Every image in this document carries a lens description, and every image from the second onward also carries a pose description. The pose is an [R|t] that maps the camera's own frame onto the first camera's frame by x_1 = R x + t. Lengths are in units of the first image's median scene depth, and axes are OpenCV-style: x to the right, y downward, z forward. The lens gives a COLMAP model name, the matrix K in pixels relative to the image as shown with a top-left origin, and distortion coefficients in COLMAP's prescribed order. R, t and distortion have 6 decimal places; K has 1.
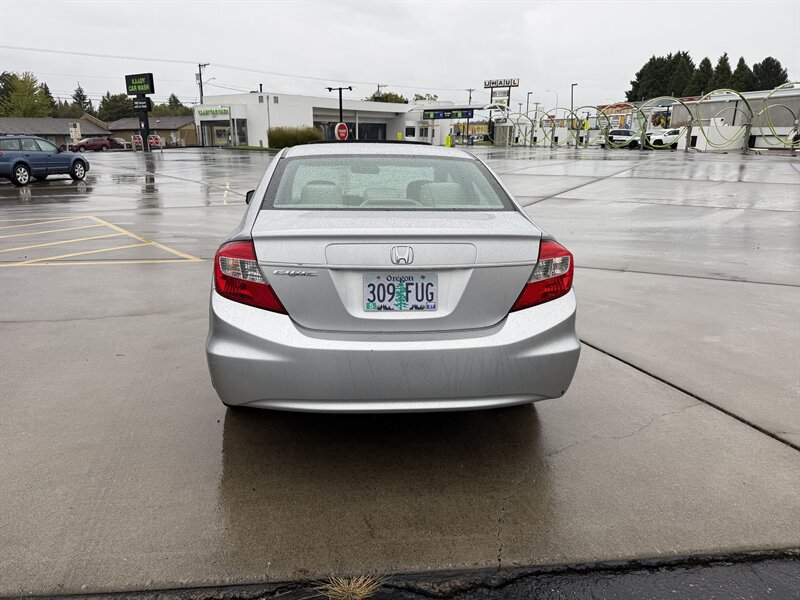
lens RADIAL K [[559.7, 0, 381.2], [0, 559.7, 292.1], [0, 0, 1]] dist [0.028286, -0.035091]
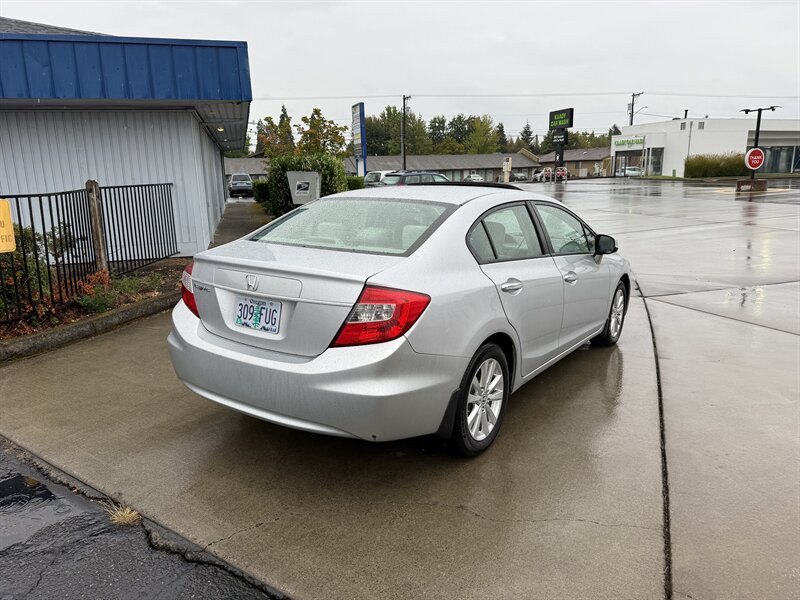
lens RADIAL K [[559.7, 0, 404.7], [0, 559.7, 298.1], [0, 0, 1]] dist [0.028286, -0.035091]
pose [[0.780401, 0.125105, -0.612636, 1.006101], [-0.149624, 0.988678, 0.011298, -0.093008], [0.607113, 0.082848, 0.790285, 0.229908]]
